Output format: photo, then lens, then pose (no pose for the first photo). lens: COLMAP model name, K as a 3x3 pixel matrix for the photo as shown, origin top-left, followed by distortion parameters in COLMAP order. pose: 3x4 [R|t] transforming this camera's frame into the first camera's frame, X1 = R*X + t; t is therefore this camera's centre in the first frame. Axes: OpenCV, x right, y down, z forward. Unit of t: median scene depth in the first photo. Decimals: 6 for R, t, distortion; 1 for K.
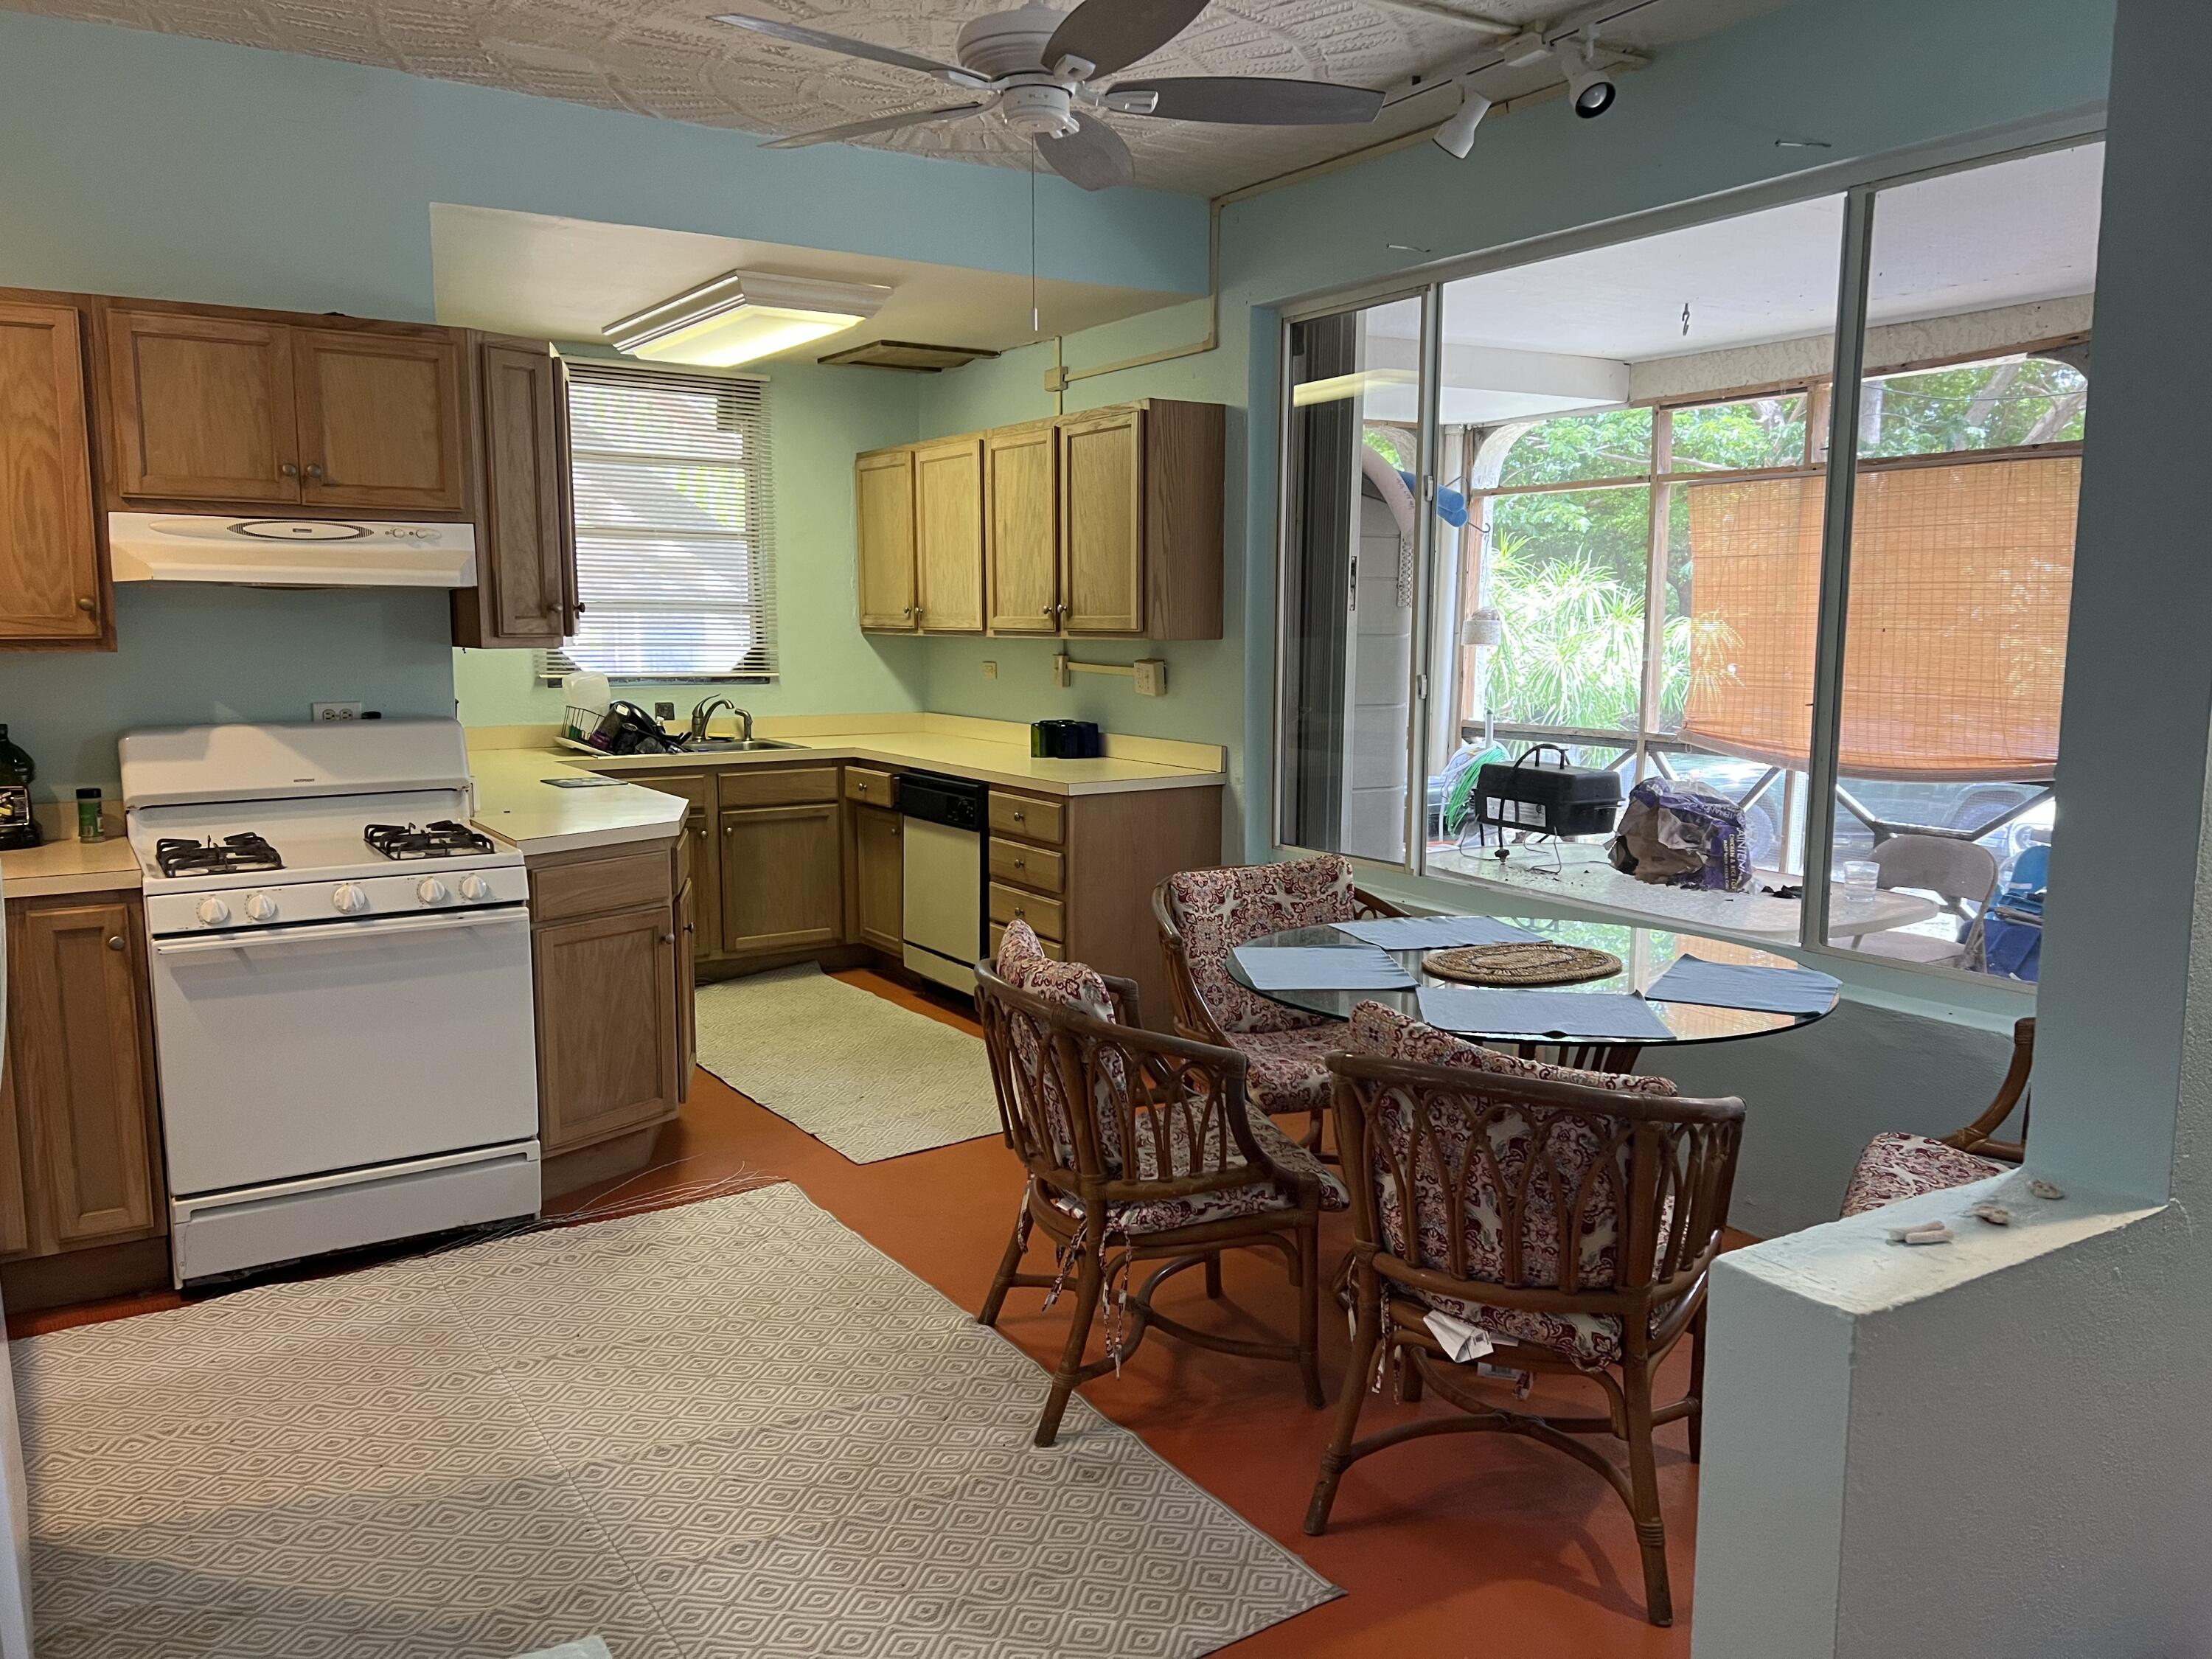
lens RADIAL K [[1644.5, 0, 1101.1], [0, 1644.5, 826.4], [0, 0, 1]] dist [0.045081, -0.051193]
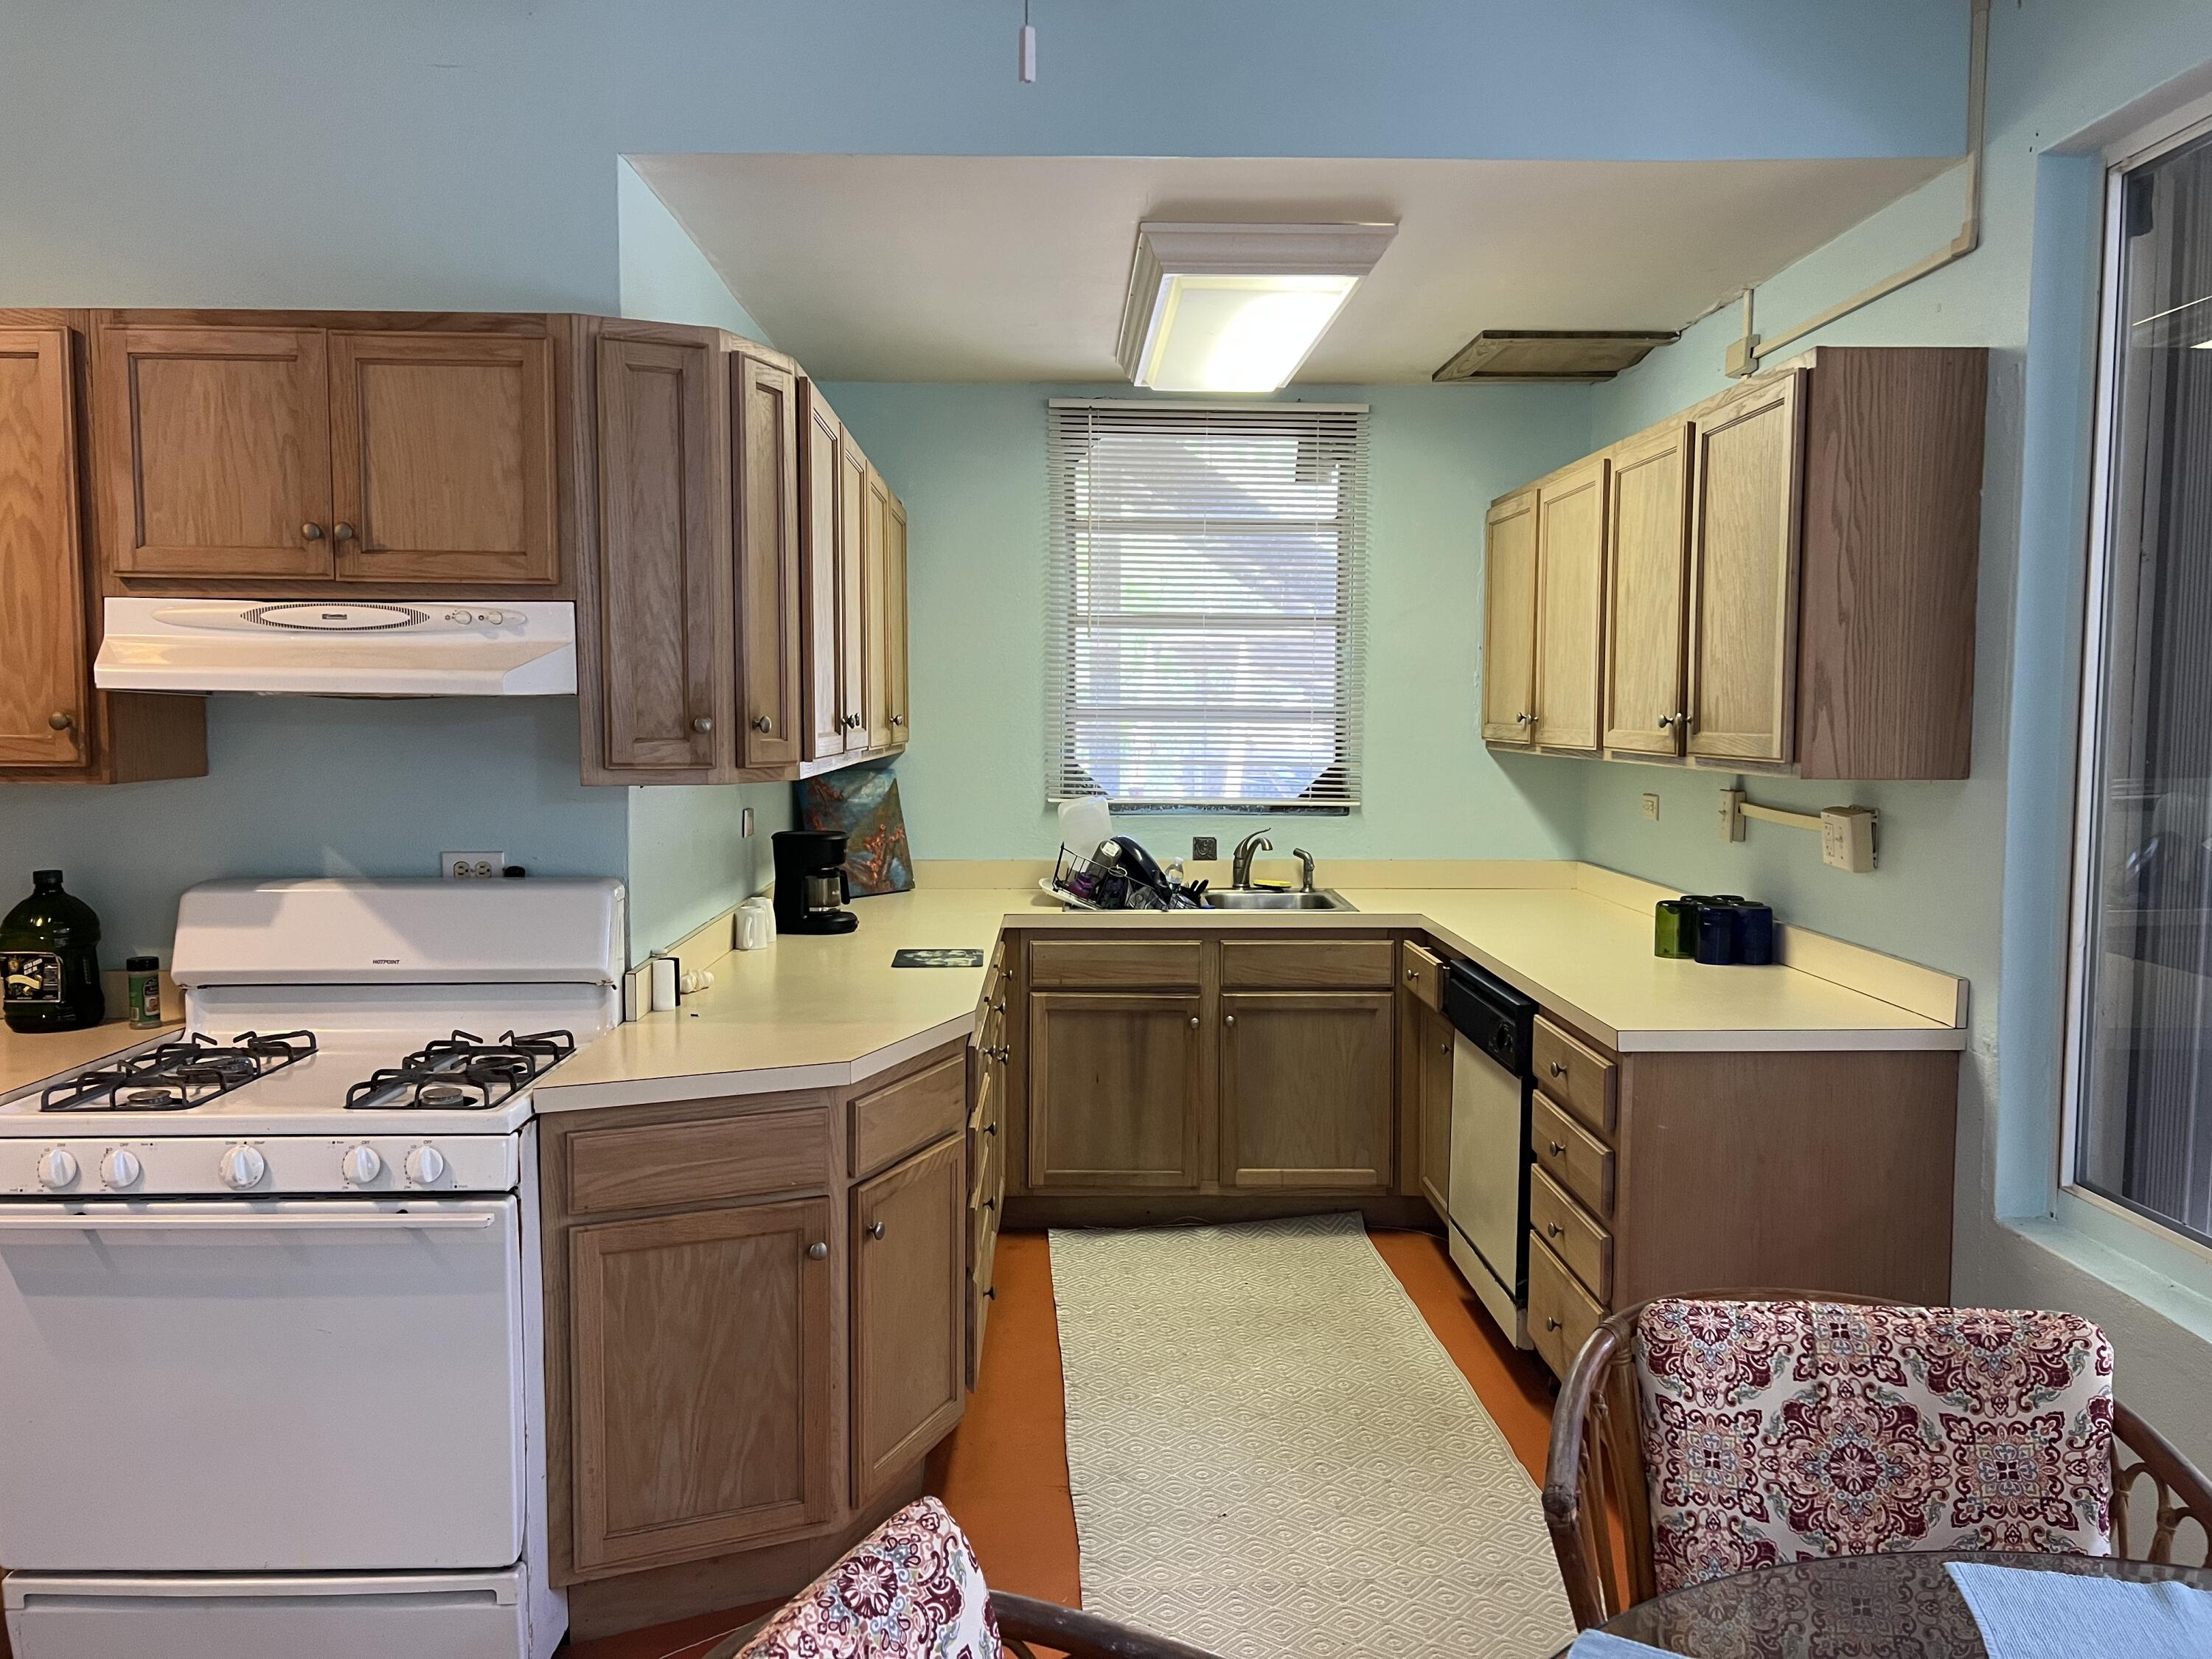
lens RADIAL K [[1644.5, 0, 1118.4], [0, 1644.5, 823.9], [0, 0, 1]] dist [0.045081, -0.051193]
pose [[0.854335, 0.039344, -0.518232, 0.154379], [-0.069077, 0.996880, -0.038194, -0.078076], [0.515112, 0.068428, 0.854387, 0.518127]]
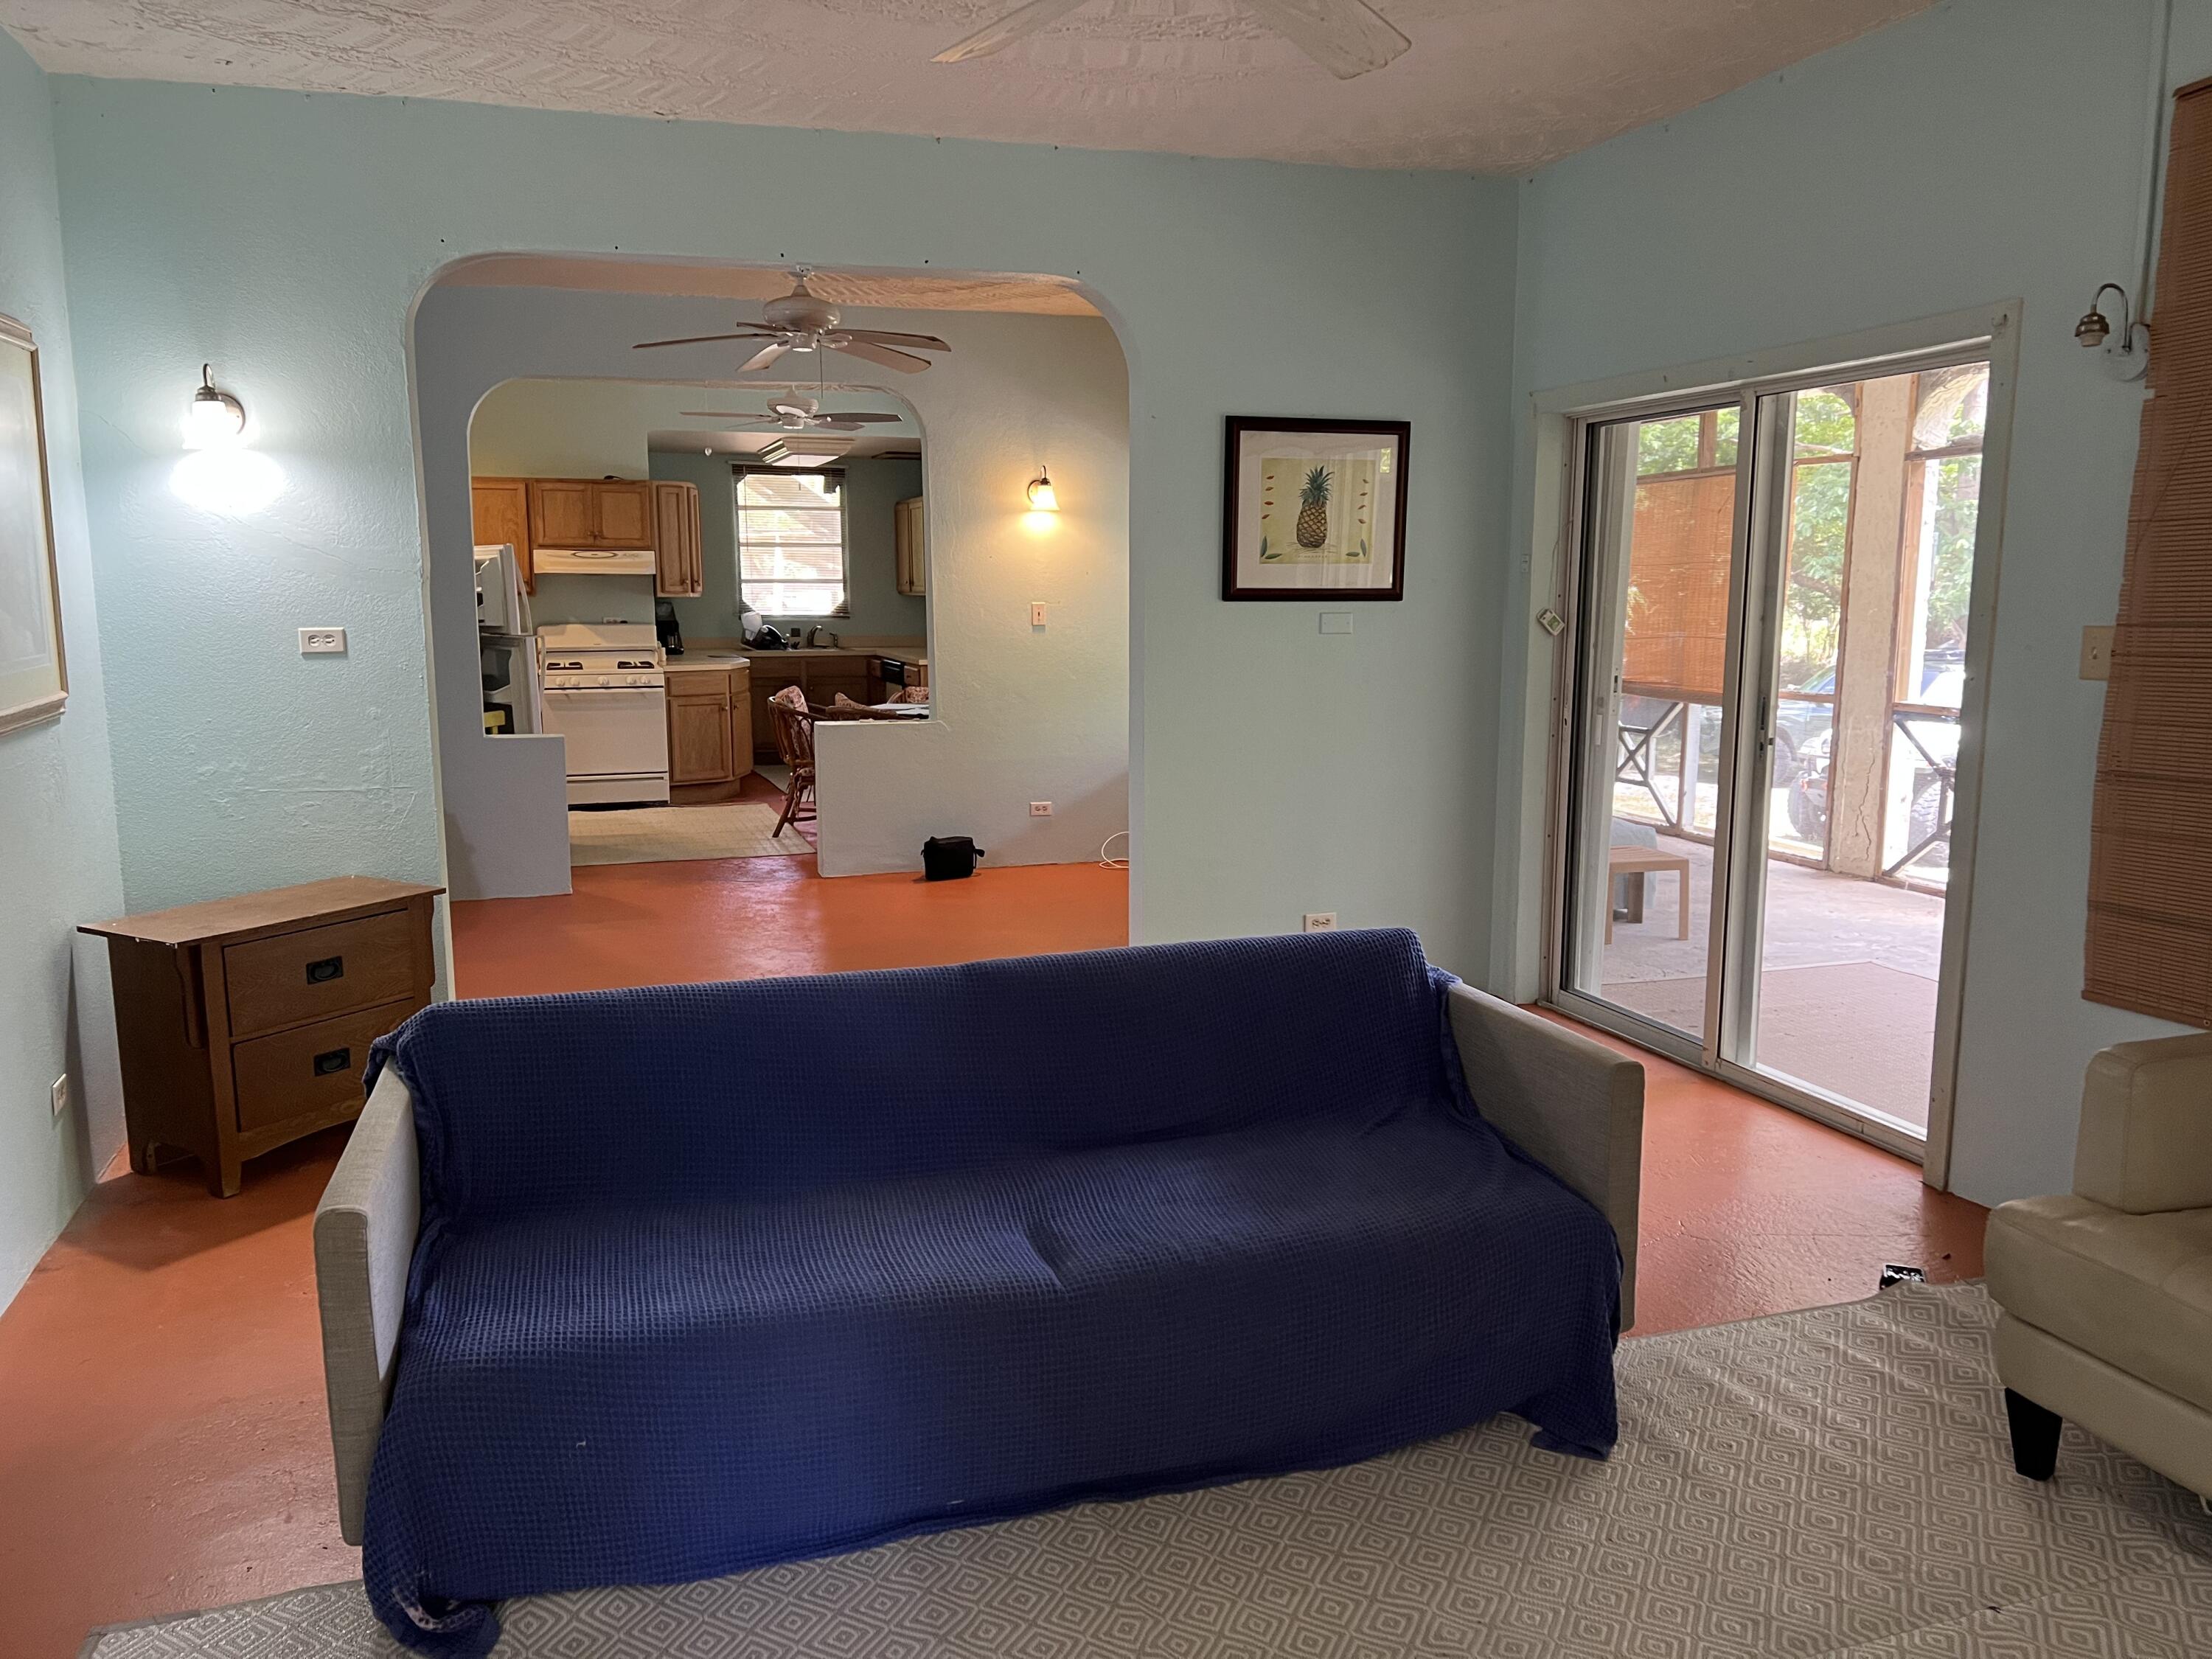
lens RADIAL K [[1644.5, 0, 1110.1], [0, 1644.5, 833.2], [0, 0, 1]] dist [0.045081, -0.051193]
pose [[0.968017, 0.035293, -0.248388, 0.996320], [-0.029947, 0.999232, 0.025270, 0.183060], [0.249089, -0.017023, 0.968331, -1.397289]]
